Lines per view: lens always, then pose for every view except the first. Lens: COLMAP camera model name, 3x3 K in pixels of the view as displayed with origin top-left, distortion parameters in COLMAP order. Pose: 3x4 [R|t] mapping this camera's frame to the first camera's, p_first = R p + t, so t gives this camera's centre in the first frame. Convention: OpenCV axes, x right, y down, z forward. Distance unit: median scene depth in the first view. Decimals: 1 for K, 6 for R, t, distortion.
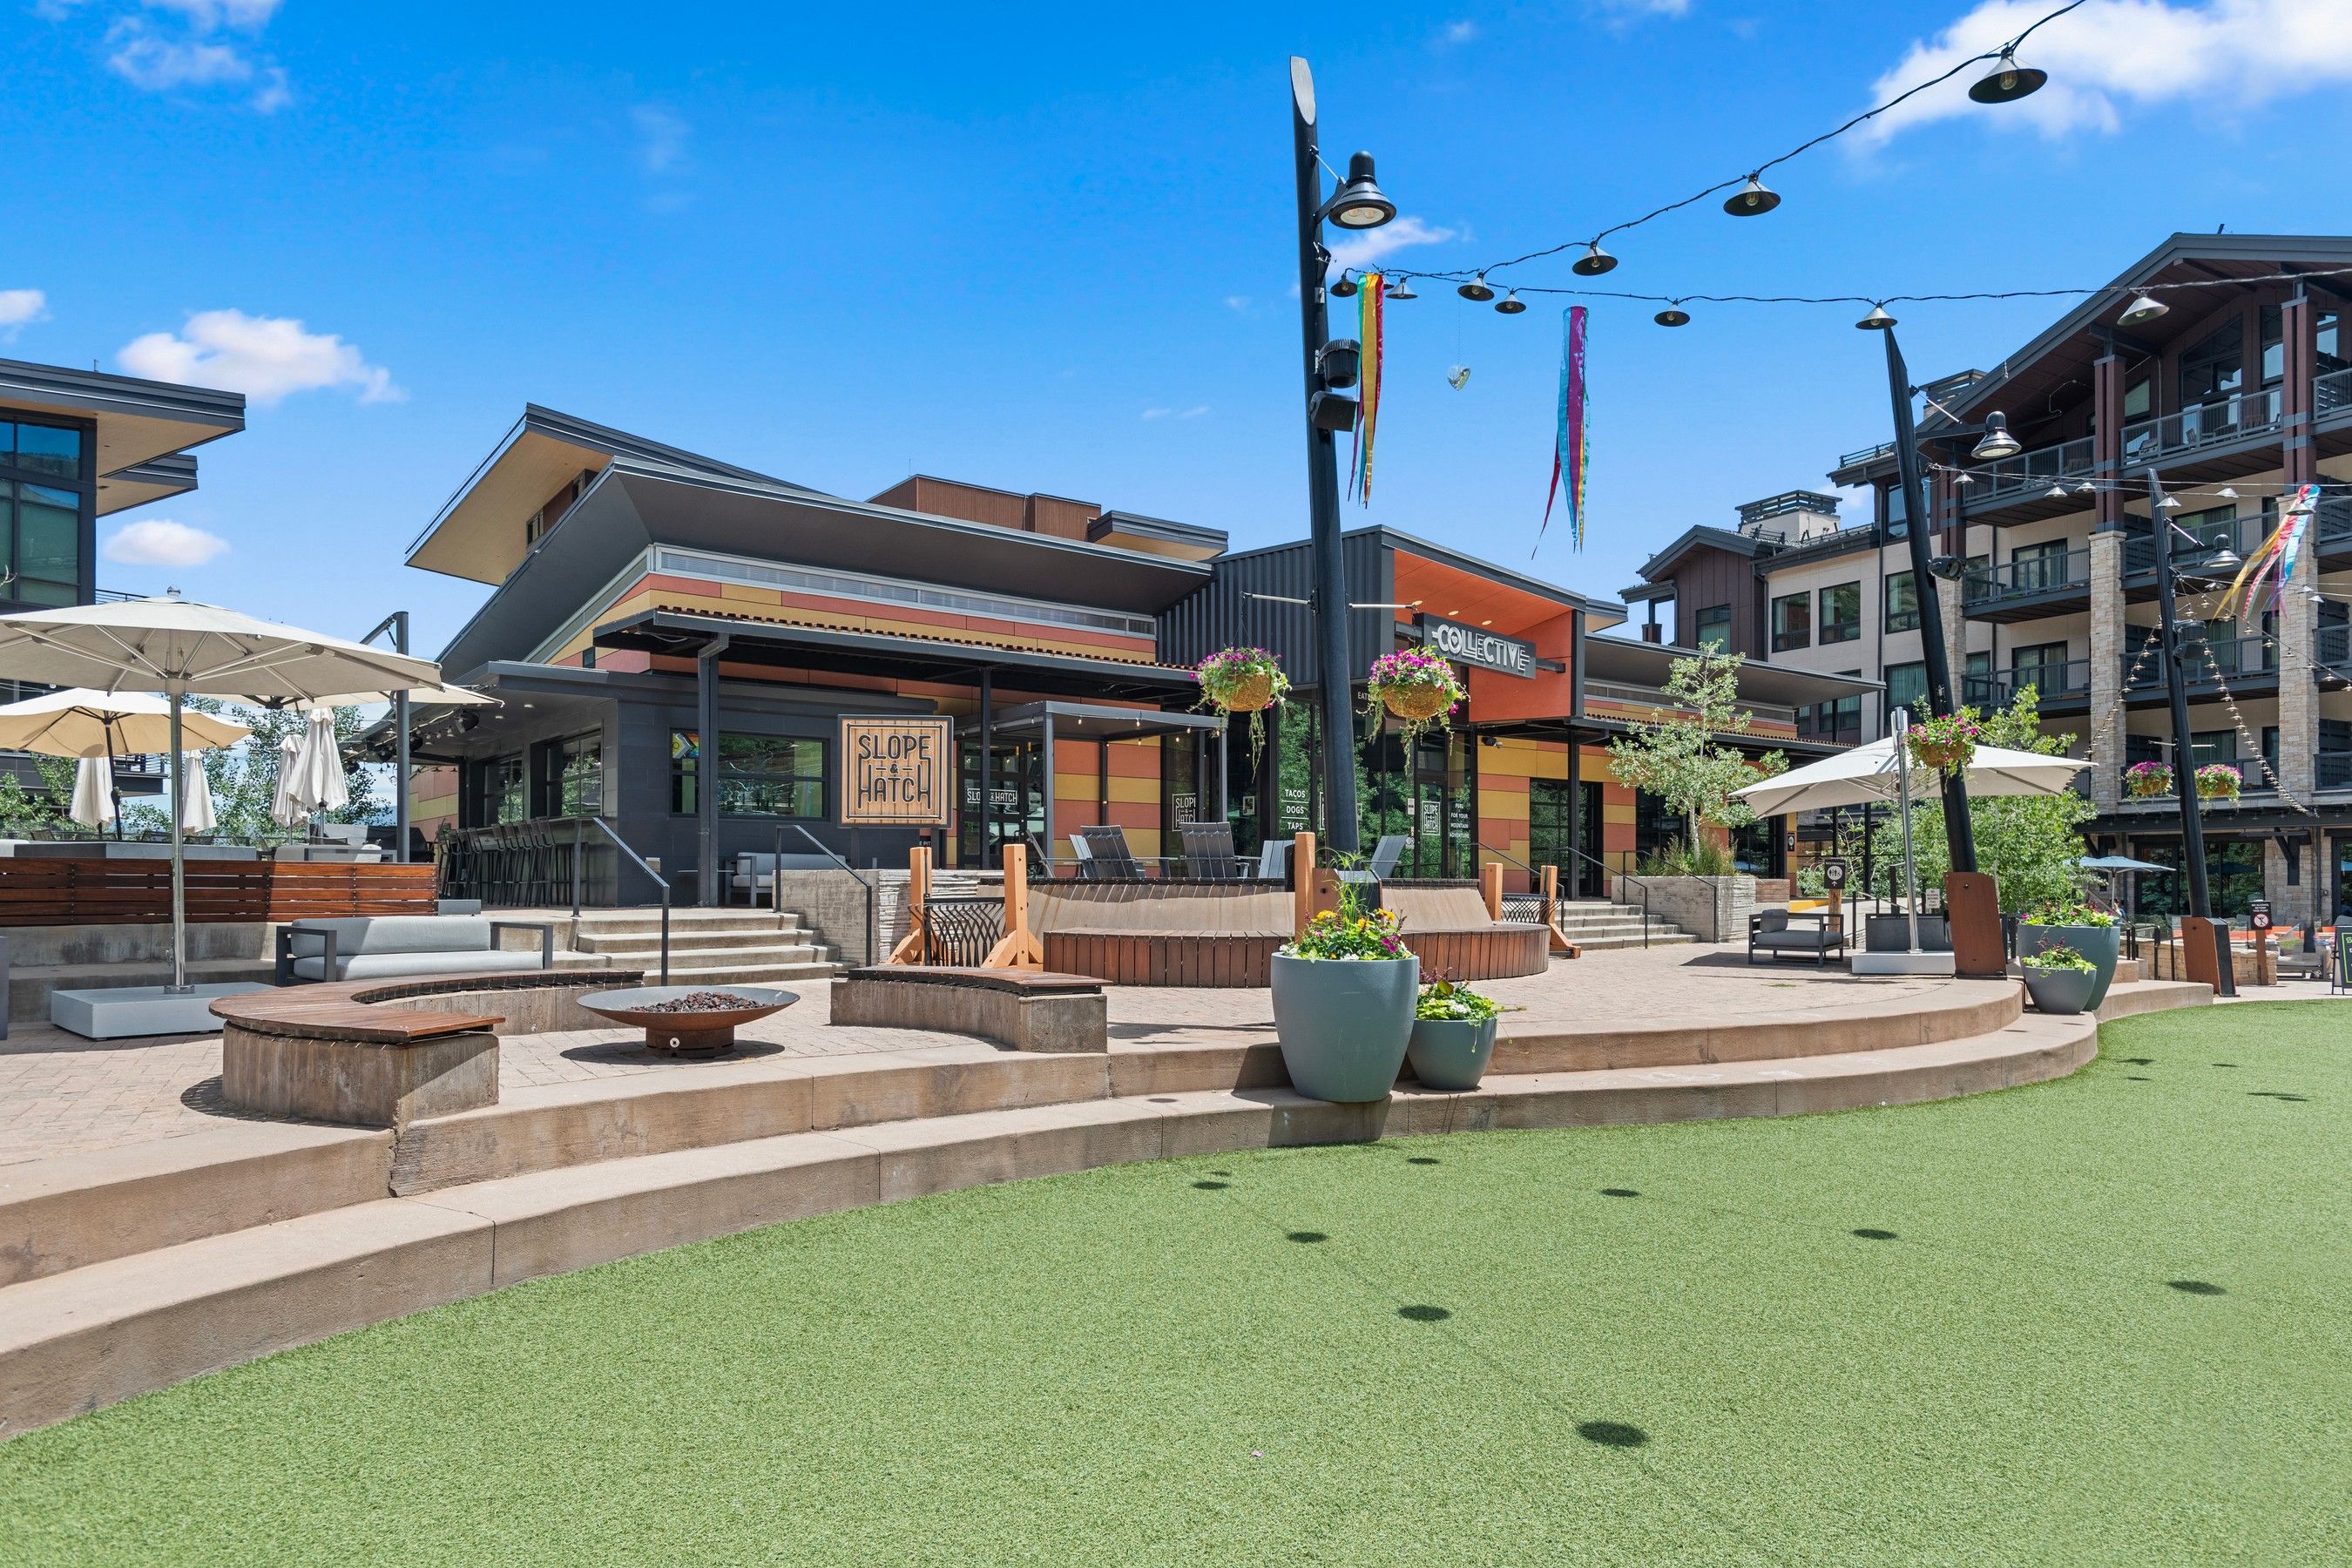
lens RADIAL K [[1444.2, 0, 1176.0], [0, 1444.2, 784.0], [0, 0, 1]] dist [0.003491, 0.001299]
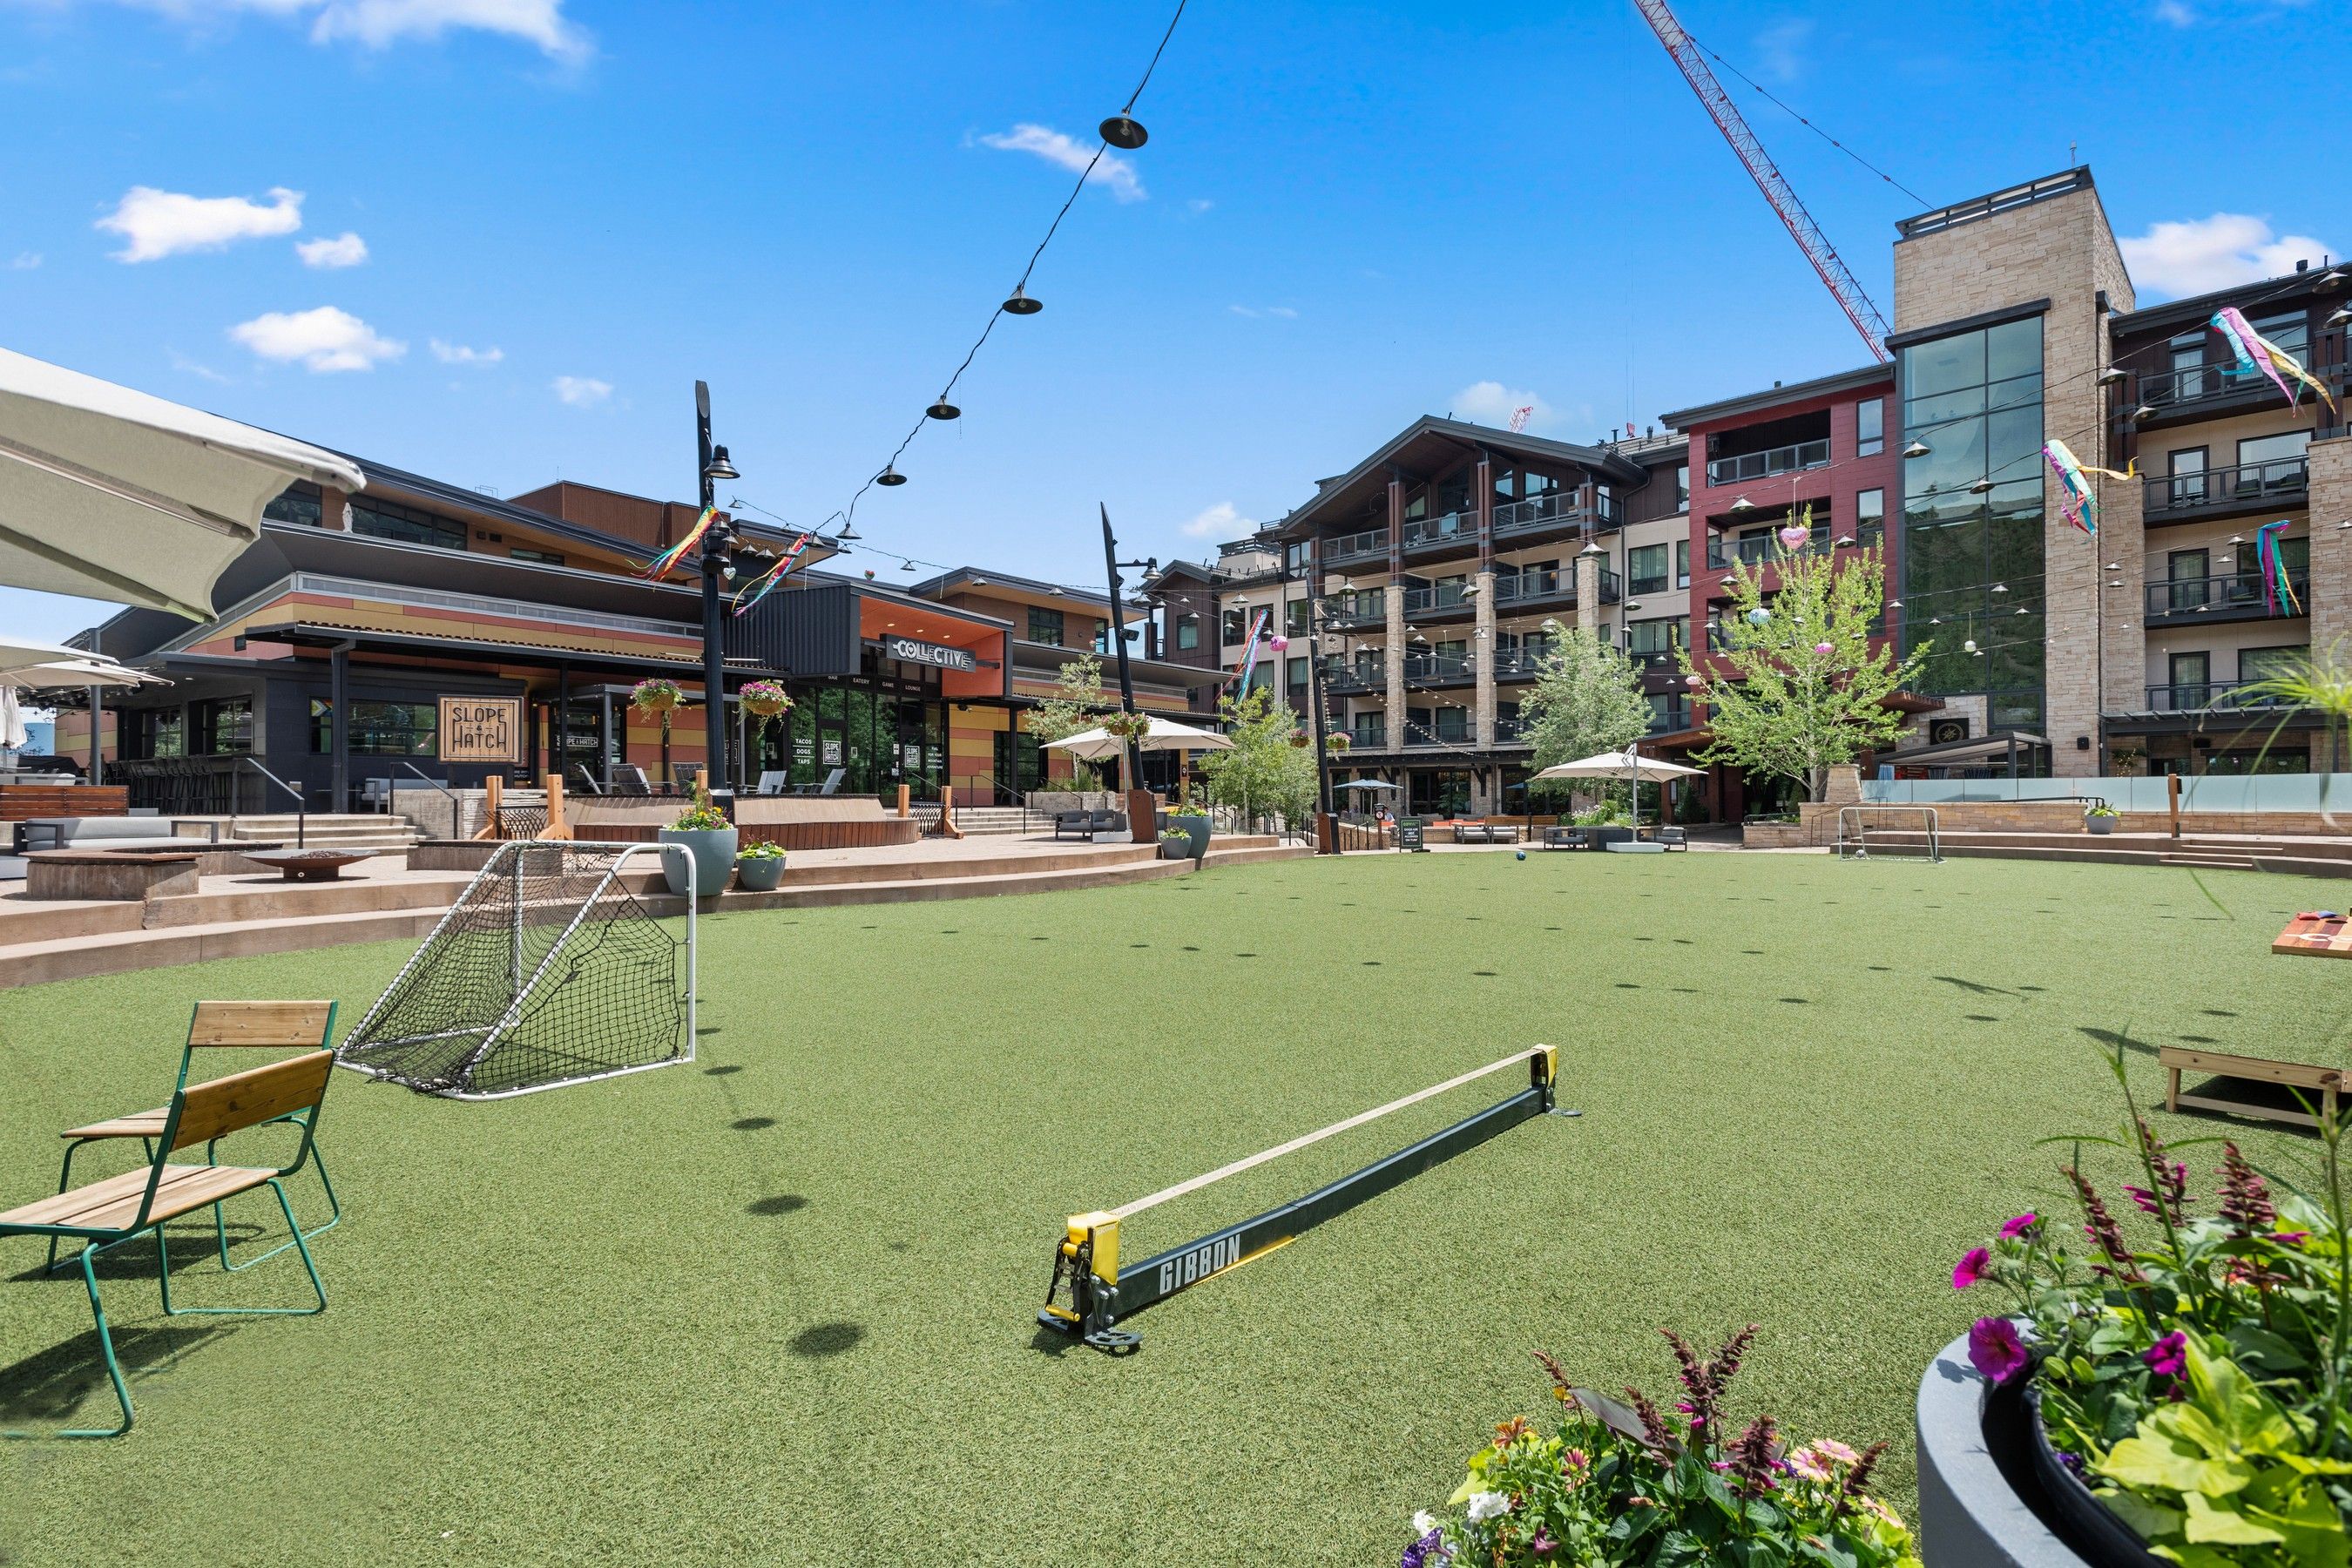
lens RADIAL K [[1018.1, 0, 1208.0], [0, 1018.1, 757.6], [0, 0, 1]] dist [0.004011, -0.000868]
pose [[0.930001, 0.009891, 0.367425, 0.145977], [-0.020744, 0.999457, 0.025601, -0.023172], [-0.366972, -0.031431, 0.929701, -0.375936]]
